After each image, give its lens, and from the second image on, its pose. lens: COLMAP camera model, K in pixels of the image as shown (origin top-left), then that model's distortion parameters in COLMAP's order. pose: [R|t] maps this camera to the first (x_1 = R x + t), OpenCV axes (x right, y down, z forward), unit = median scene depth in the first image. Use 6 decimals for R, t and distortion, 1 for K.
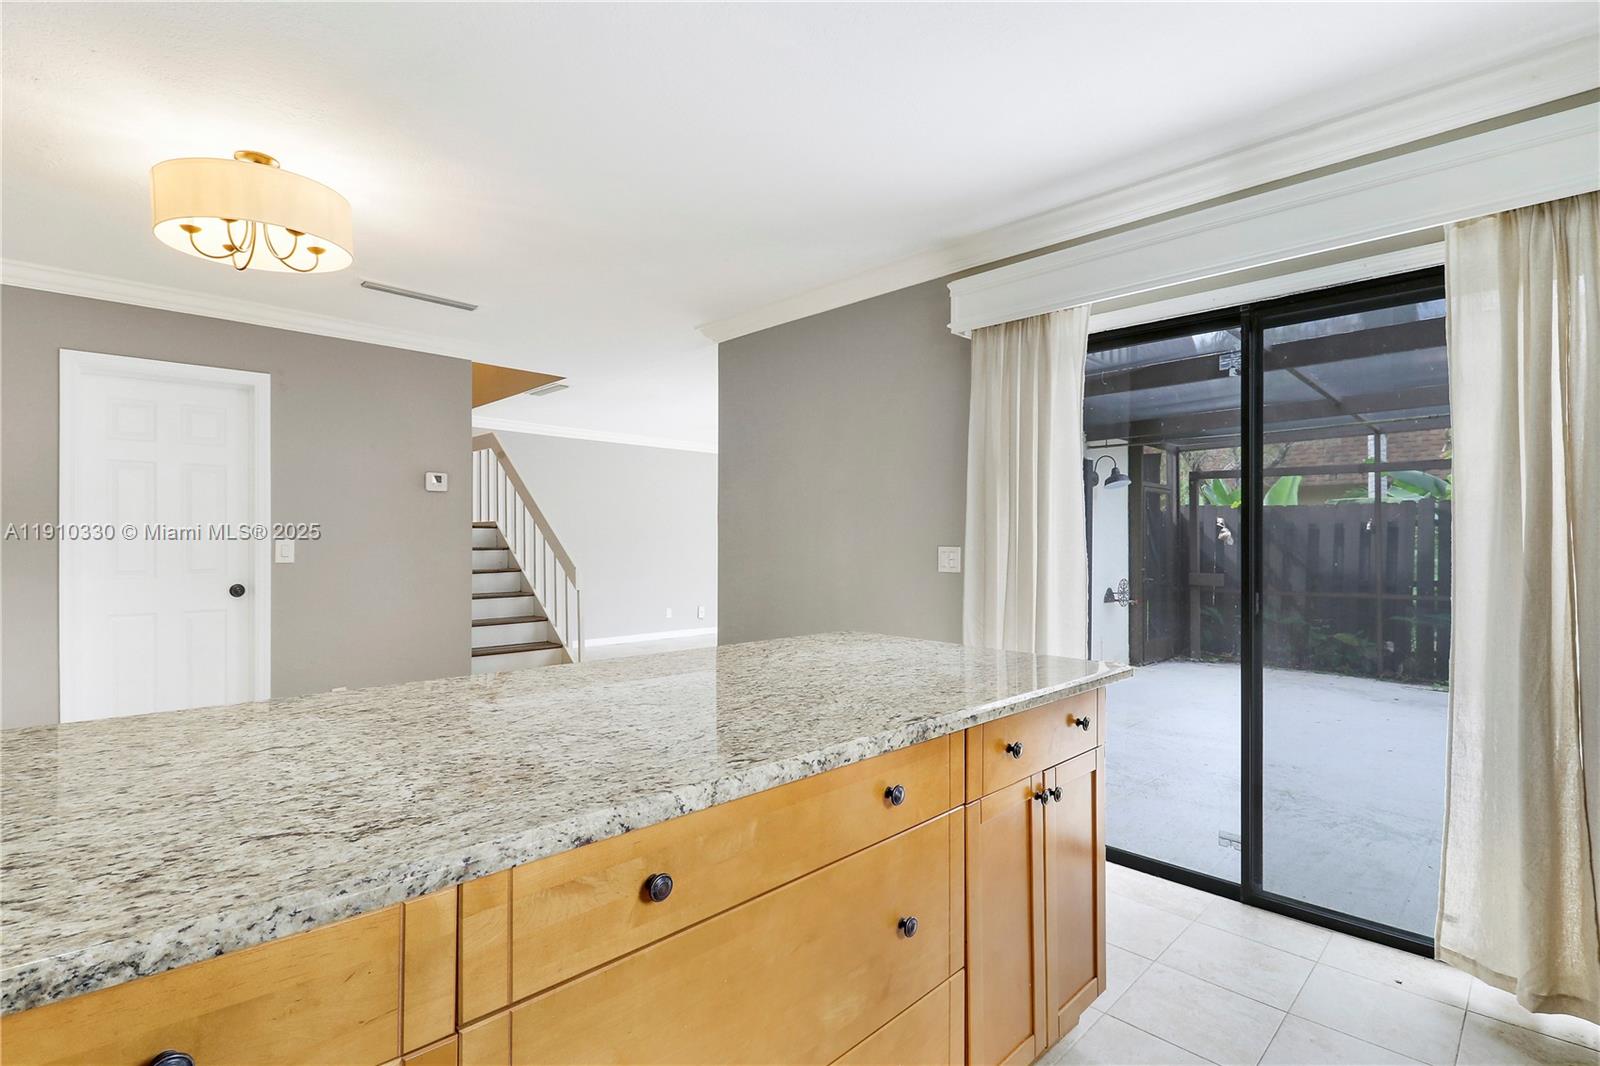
lens RADIAL K [[756.8, 0, 803.8], [0, 756.8, 535.0], [0, 0, 1]] dist [0.001157, -0.012291]
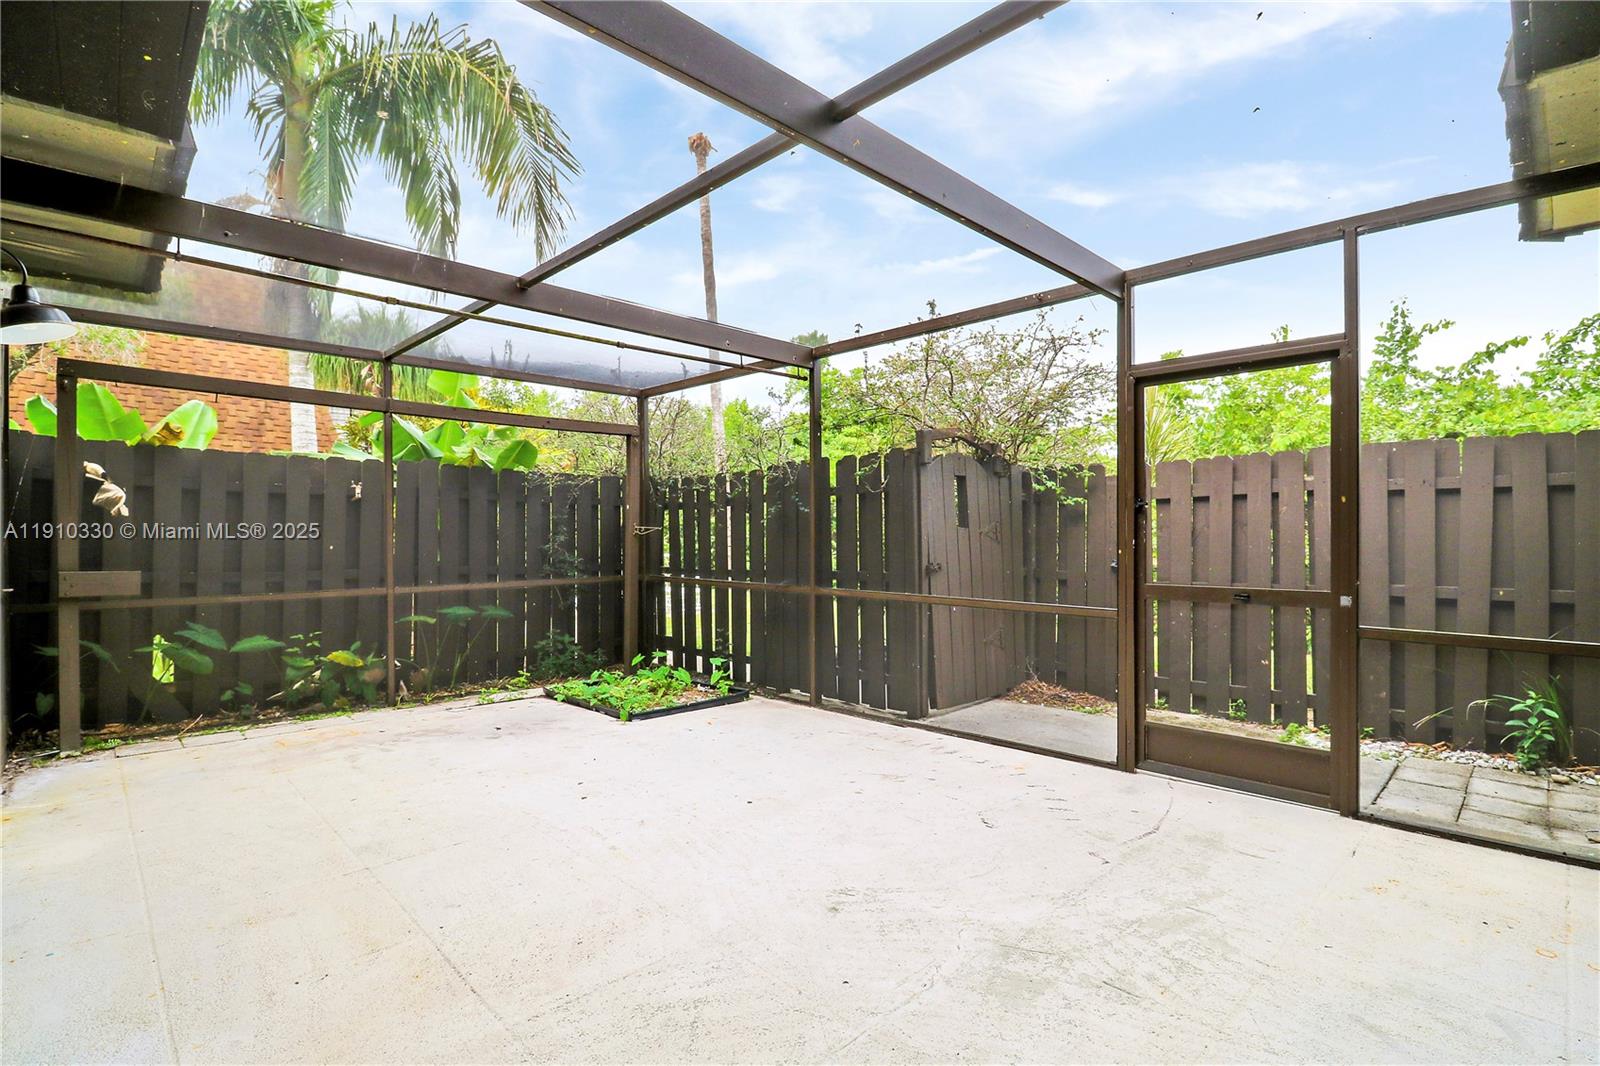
lens RADIAL K [[757.6, 0, 793.2], [0, 757.6, 529.9], [0, 0, 1]] dist [0.000984, -0.000254]
pose [[-0.018456, -0.010345, 0.999776, 0.043453], [-0.006926, 0.999924, 0.010219, 0.013931], [-0.999806, -0.006736, -0.018526, 0.562315]]
